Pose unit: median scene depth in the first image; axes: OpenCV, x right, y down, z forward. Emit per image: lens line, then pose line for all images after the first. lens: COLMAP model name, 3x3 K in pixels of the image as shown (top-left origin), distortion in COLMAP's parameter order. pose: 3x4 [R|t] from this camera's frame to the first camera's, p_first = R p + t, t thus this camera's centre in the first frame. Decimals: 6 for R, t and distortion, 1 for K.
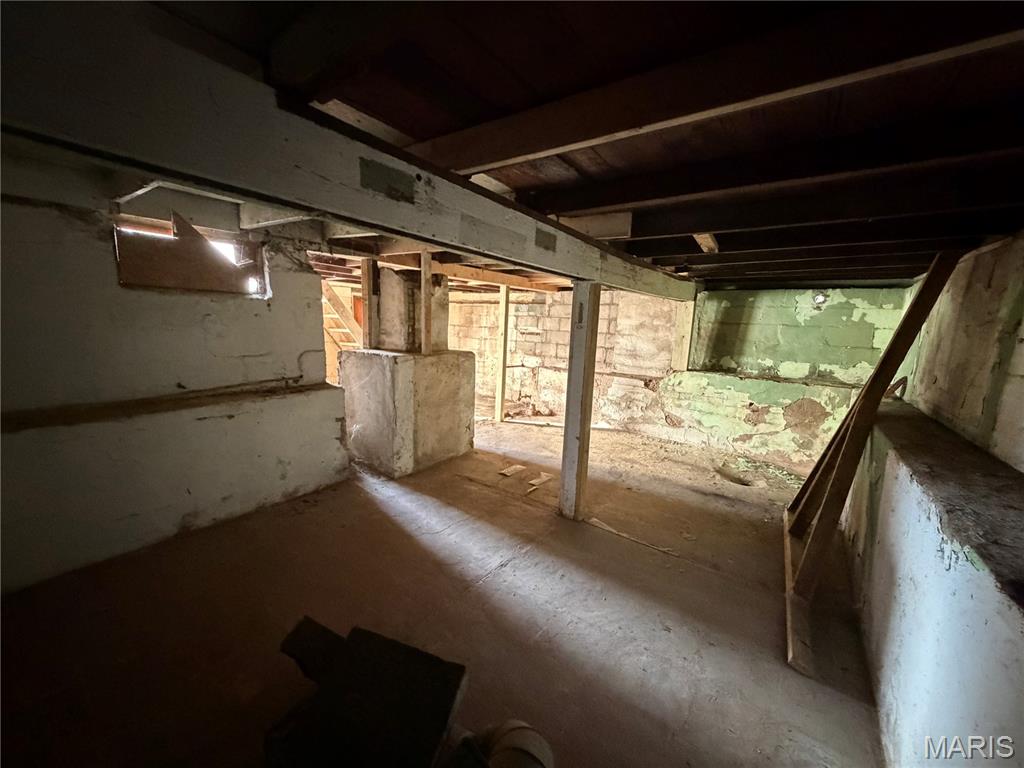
lens RADIAL K [[407.2, 0, 509.5], [0, 407.2, 383.0], [0, 0, 1]] dist [-0.000701, 0.000510]
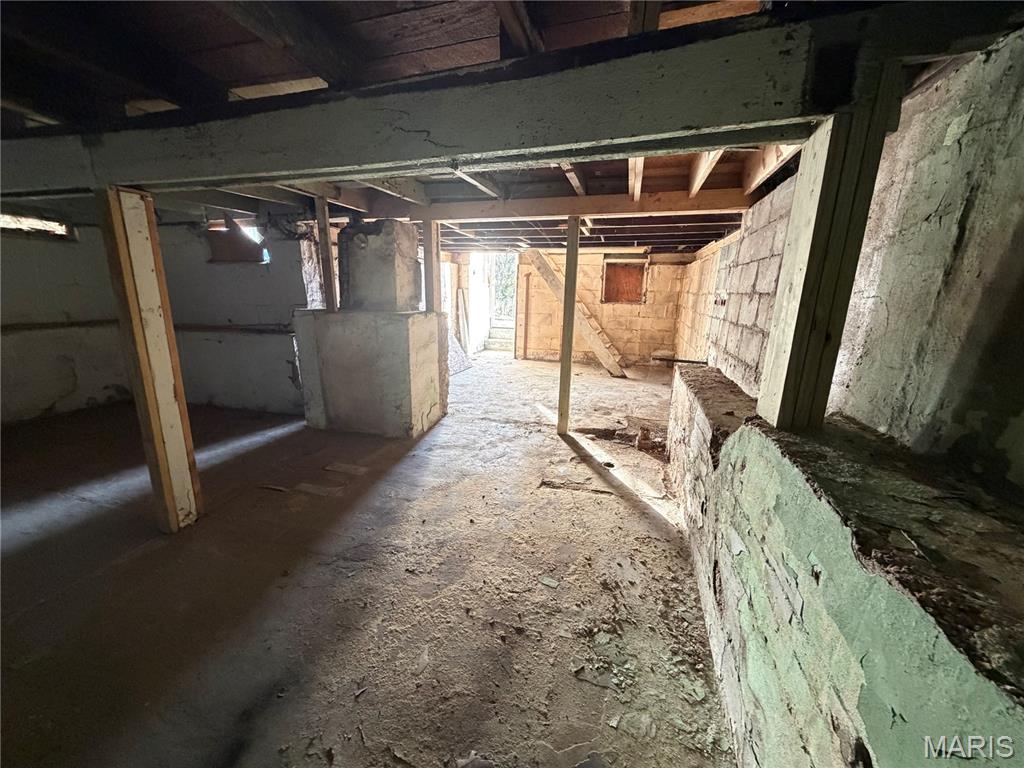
lens RADIAL K [[407.2, 0, 508.3], [0, 407.2, 384.5], [0, 0, 1]] dist [-0.000701, 0.000510]
pose [[0.346765, 0.177059, -0.921088, 0.831251], [-0.146467, 0.980196, 0.133280, -0.089737], [0.926446, 0.088692, 0.365831, 1.050034]]
